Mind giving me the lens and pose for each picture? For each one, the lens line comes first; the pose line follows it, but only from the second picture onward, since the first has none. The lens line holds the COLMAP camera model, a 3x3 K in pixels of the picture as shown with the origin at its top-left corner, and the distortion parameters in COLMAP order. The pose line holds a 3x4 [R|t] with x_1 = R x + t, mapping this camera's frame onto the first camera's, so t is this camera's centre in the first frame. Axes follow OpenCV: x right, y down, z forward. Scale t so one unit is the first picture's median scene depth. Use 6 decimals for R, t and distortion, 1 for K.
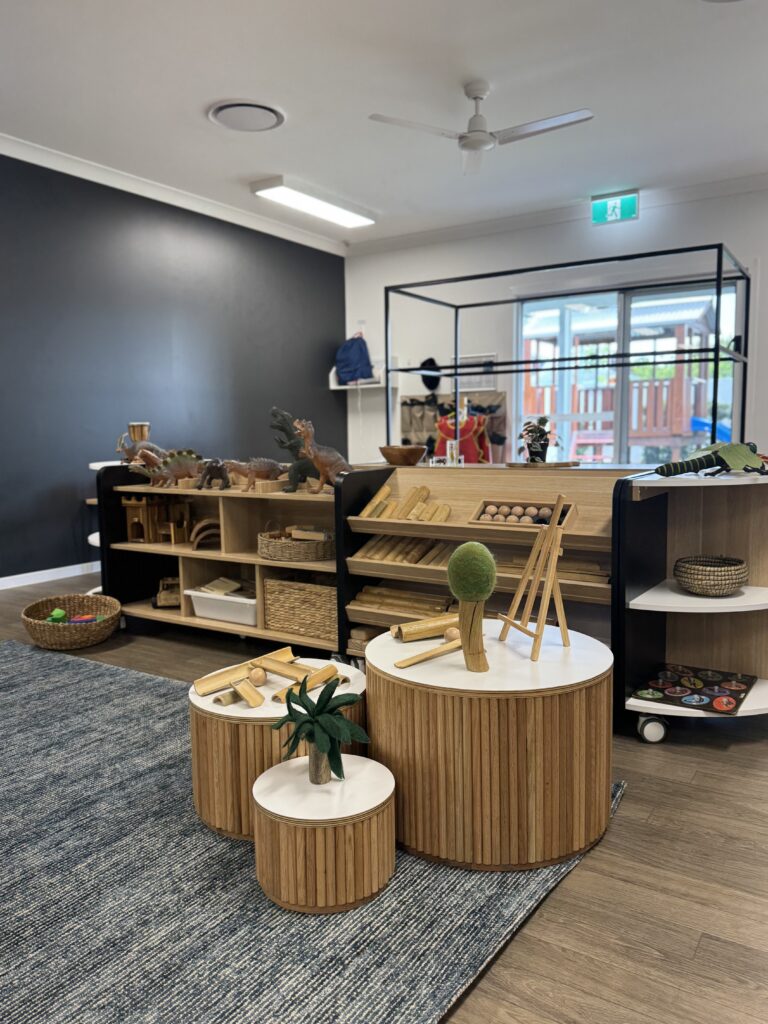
lens RADIAL K [[789.7, 0, 383.7], [0, 789.7, 532.0], [0, 0, 1]] dist [0.158747, -0.331877]
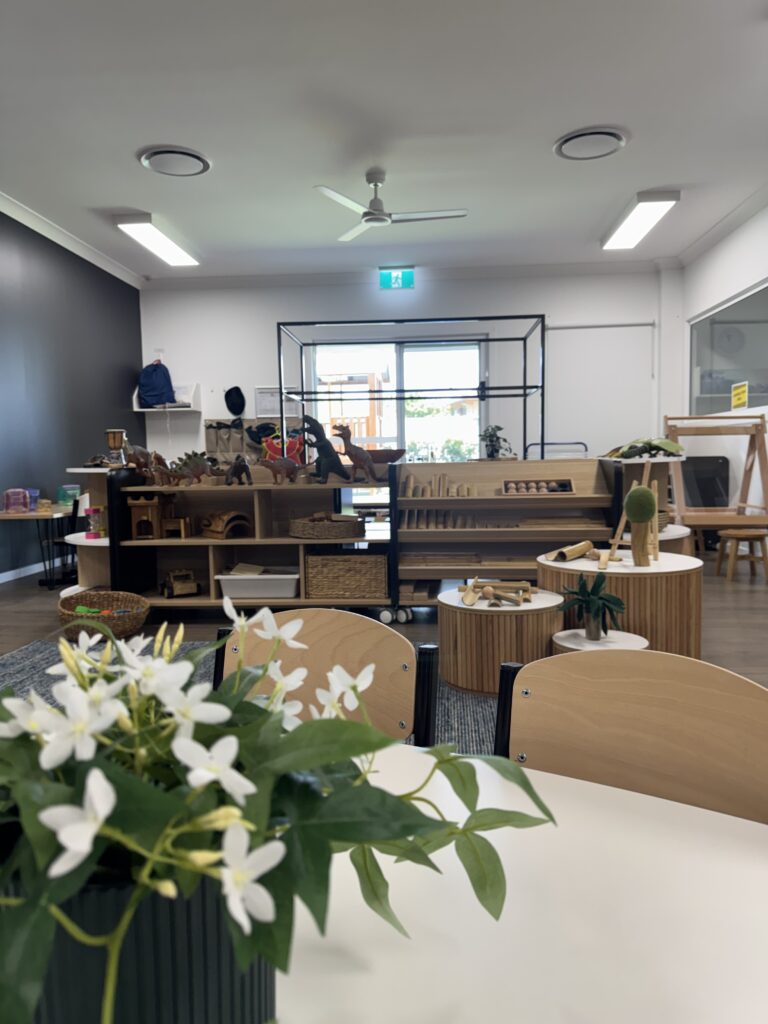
lens RADIAL K [[743.0, 0, 402.1], [0, 743.0, 523.3], [0, 0, 1]] dist [0.060788, -0.005060]
pose [[0.872785, -0.045287, 0.485999, -0.342586], [0.070474, 0.996945, -0.033664, 0.034781], [-0.482990, 0.063632, 0.873311, -0.032092]]
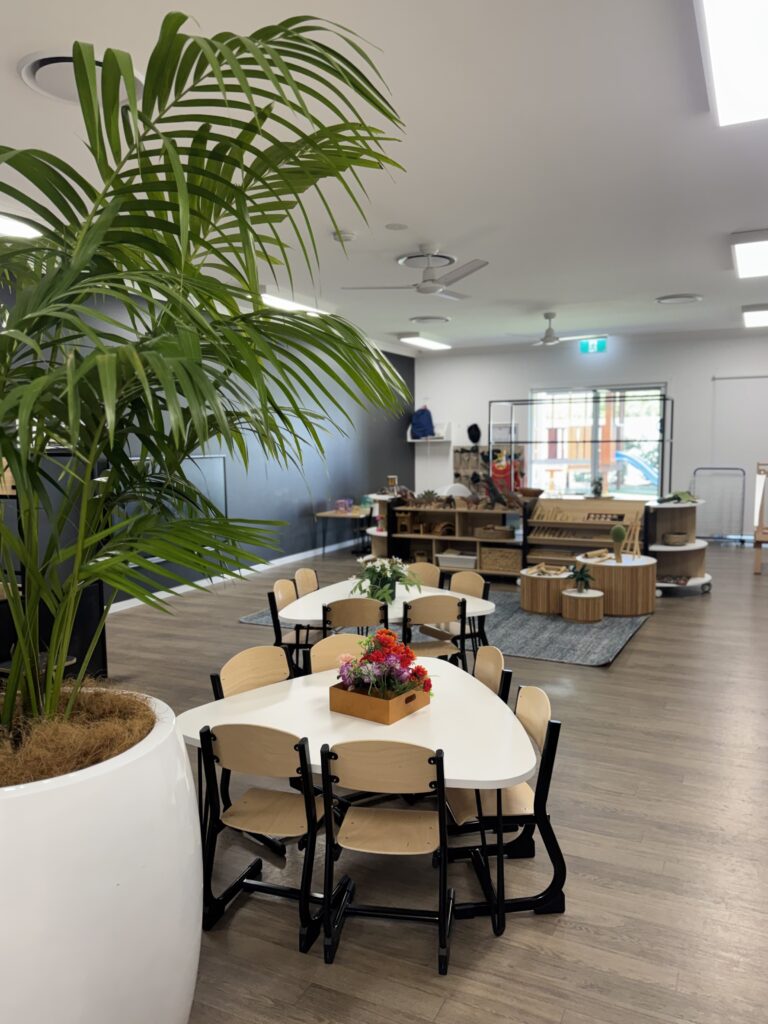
lens RADIAL K [[789.7, 0, 383.7], [0, 789.7, 532.0], [0, 0, 1]] dist [0.158747, -0.331877]
pose [[0.992390, -0.010528, 0.122687, -0.428148], [0.012227, 0.999839, -0.013101, 0.024746], [-0.122529, 0.014501, 0.992359, -0.746845]]
